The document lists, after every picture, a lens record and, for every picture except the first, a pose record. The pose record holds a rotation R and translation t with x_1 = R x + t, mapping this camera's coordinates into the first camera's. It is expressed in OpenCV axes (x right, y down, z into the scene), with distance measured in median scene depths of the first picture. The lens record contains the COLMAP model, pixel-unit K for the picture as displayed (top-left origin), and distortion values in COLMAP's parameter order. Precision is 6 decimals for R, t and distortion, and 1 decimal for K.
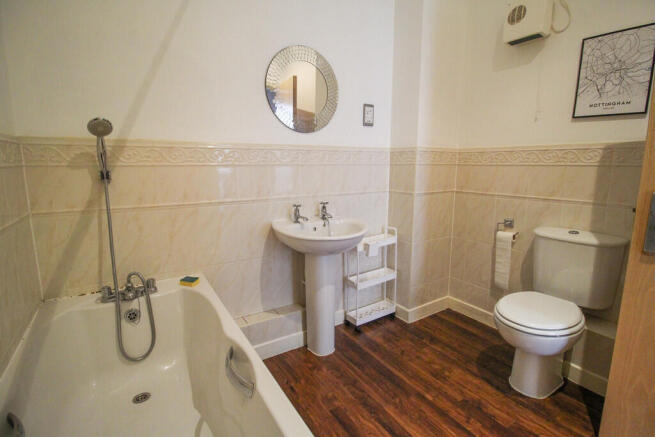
lens RADIAL K [[321.9, 0, 328.4], [0, 321.9, 212.8], [0, 0, 1]] dist [0.002203, -0.016896]
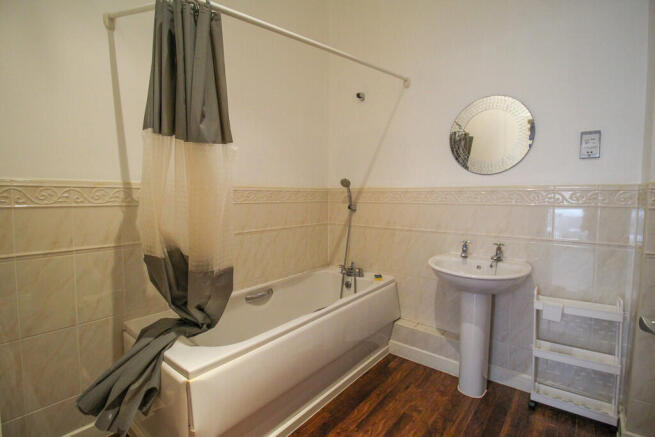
lens RADIAL K [[321.9, 0, 328.4], [0, 321.9, 212.8], [0, 0, 1]] dist [0.002203, -0.016896]
pose [[0.299466, 0.040725, -0.953237, 0.971015], [-0.163302, 0.986534, -0.009155, -0.039271], [0.940028, 0.158407, 0.302084, 0.268999]]
